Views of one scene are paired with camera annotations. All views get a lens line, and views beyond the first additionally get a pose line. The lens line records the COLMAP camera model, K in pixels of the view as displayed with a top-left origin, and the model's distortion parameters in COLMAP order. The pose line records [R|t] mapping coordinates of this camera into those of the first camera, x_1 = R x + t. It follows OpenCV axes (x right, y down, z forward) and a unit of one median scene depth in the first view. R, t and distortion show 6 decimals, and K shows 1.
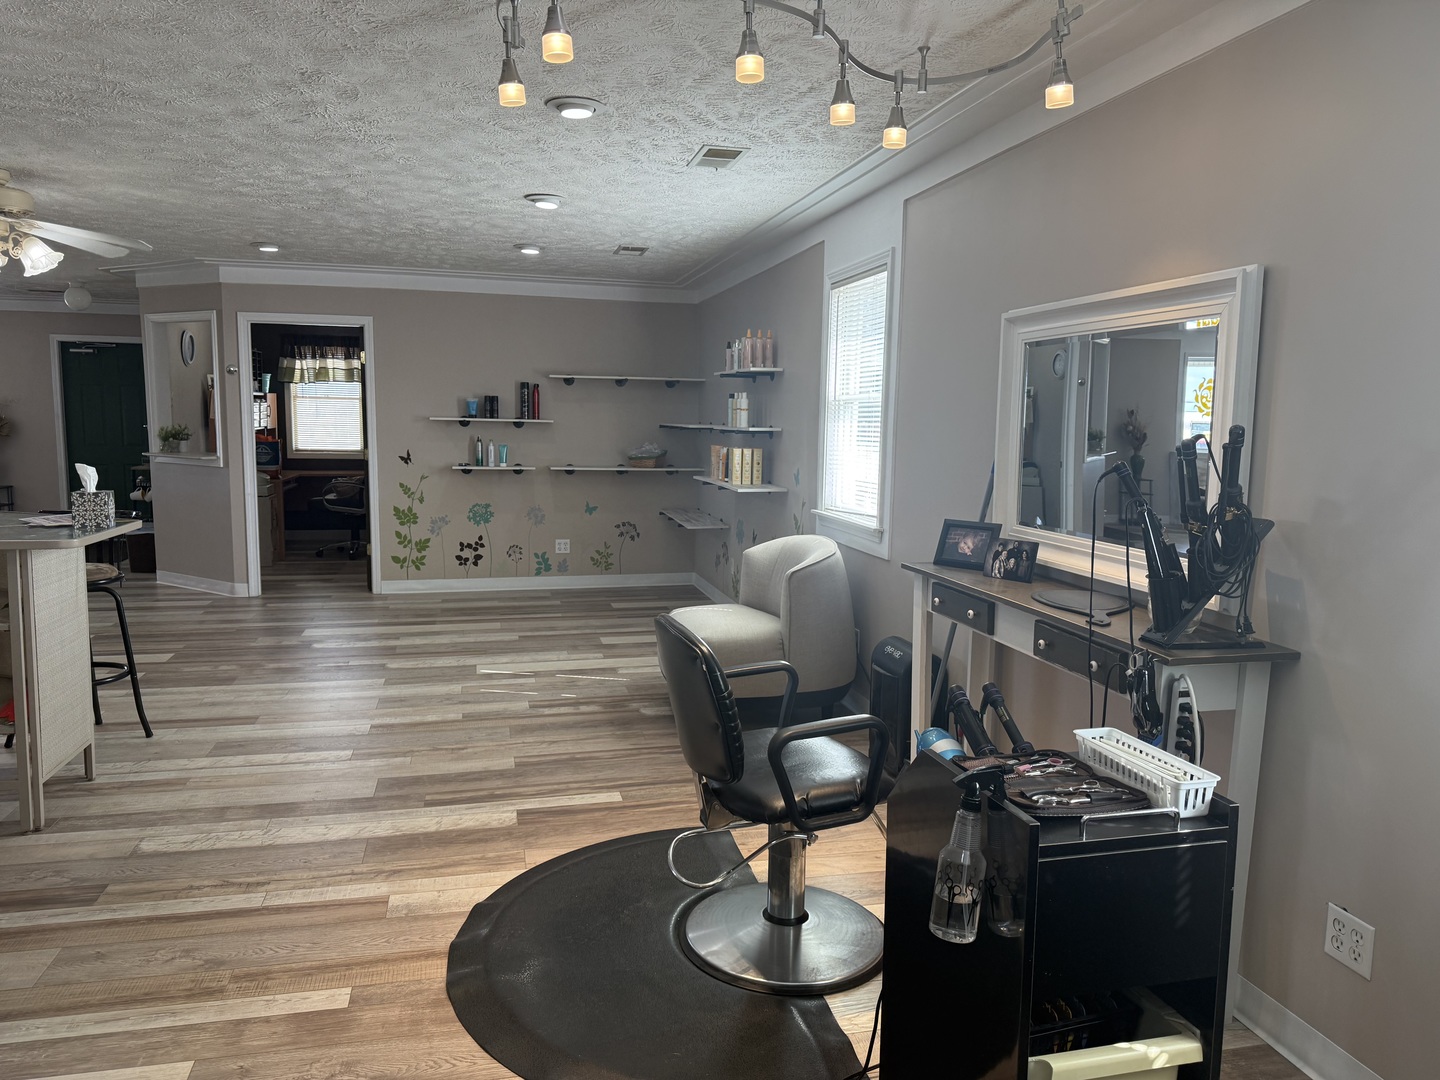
lens RADIAL K [[1028.5, 0, 719.4], [0, 1028.5, 535.7], [0, 0, 1]] dist [0.041903, -0.038181]
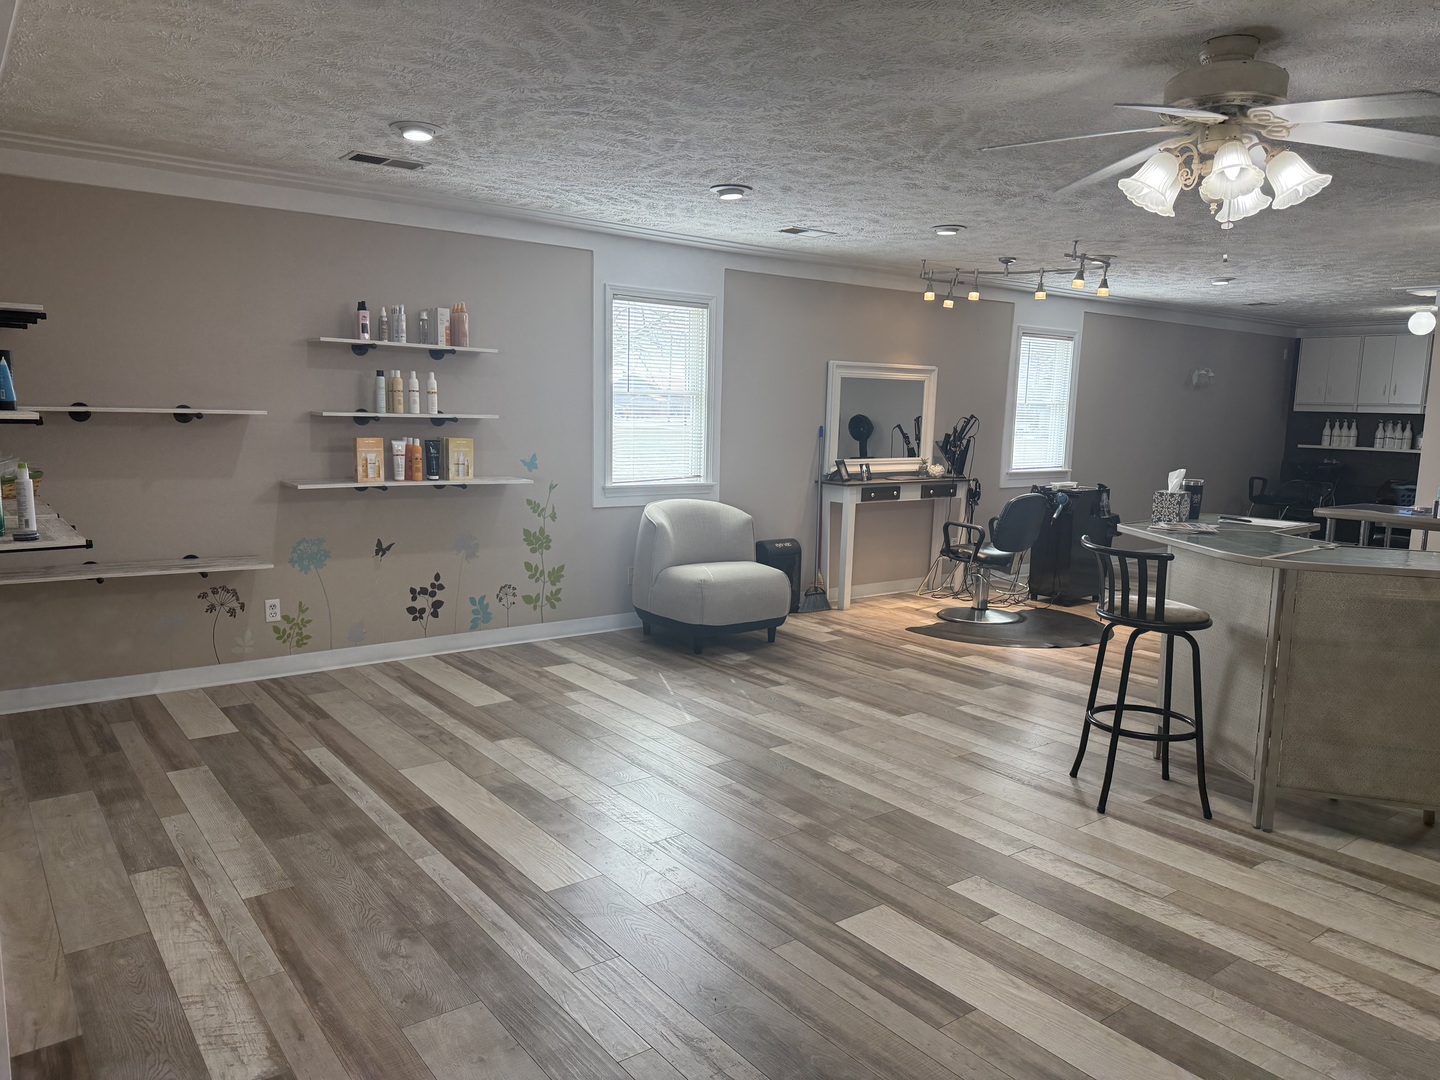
lens RADIAL K [[1028.5, 0, 721.7], [0, 1028.5, 541.5], [0, 0, 1]] dist [0.041903, -0.038181]
pose [[-0.409136, -0.135002, 0.902431, -1.142059], [0.099775, 0.976445, 0.191309, -0.193693], [-0.907002, 0.168312, -0.386029, 1.505678]]
